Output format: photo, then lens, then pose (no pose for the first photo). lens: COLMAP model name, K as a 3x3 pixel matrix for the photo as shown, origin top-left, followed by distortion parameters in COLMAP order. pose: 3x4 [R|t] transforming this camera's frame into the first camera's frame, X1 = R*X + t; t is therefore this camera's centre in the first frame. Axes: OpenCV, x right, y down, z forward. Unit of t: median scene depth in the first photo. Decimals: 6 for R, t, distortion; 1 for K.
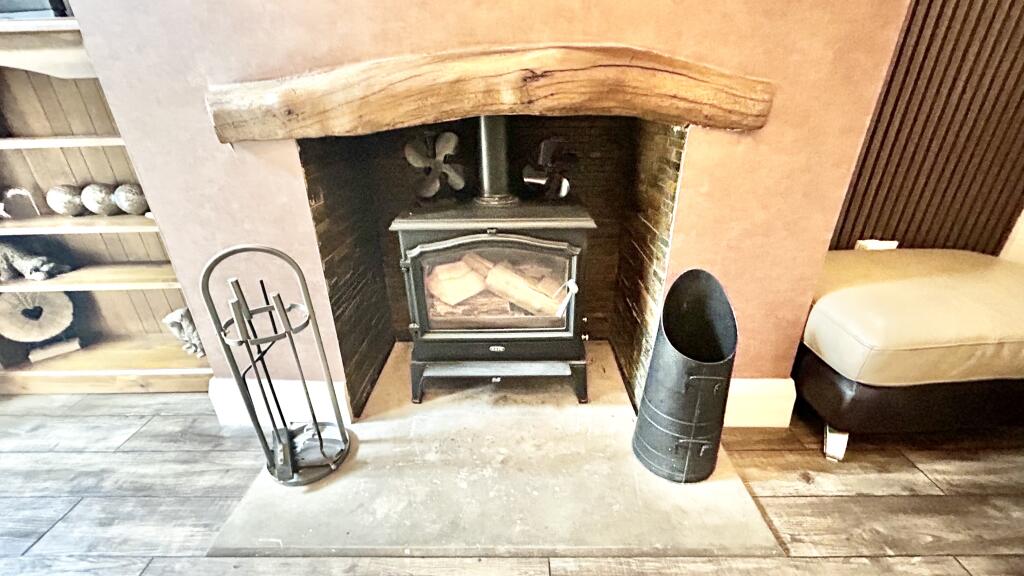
lens RADIAL K [[413.8, 0, 511.2], [0, 413.8, 288.4], [0, 0, 1]] dist [0.001940, 0.000402]
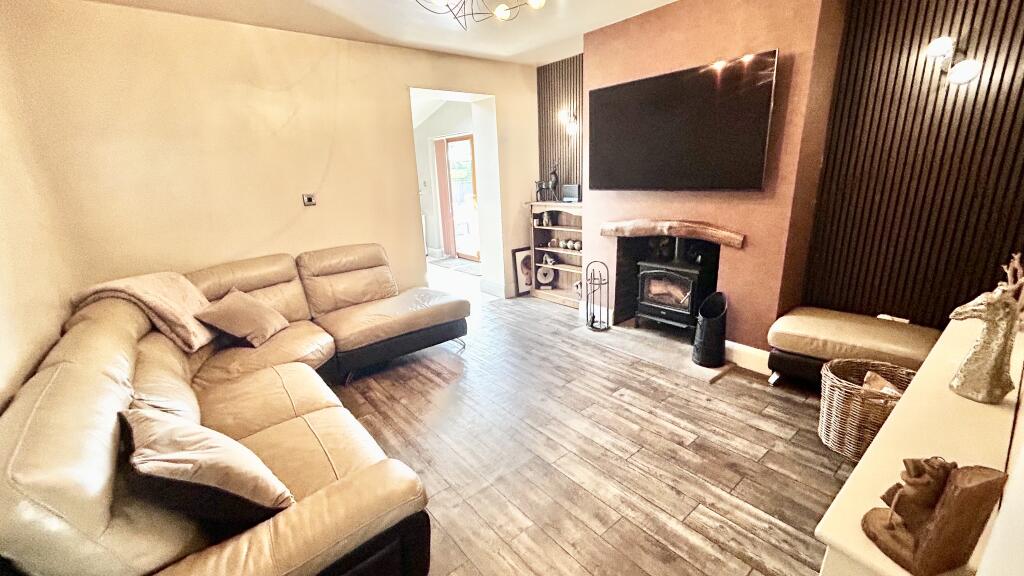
lens RADIAL K [[413.8, 0, 511.2], [0, 413.8, 288.4], [0, 0, 1]] dist [0.001940, 0.000402]
pose [[0.642006, 0.192934, -0.742027, 1.364703], [-0.297313, 0.954738, -0.008996, 0.324413], [0.706706, 0.226389, 0.670309, -1.643315]]
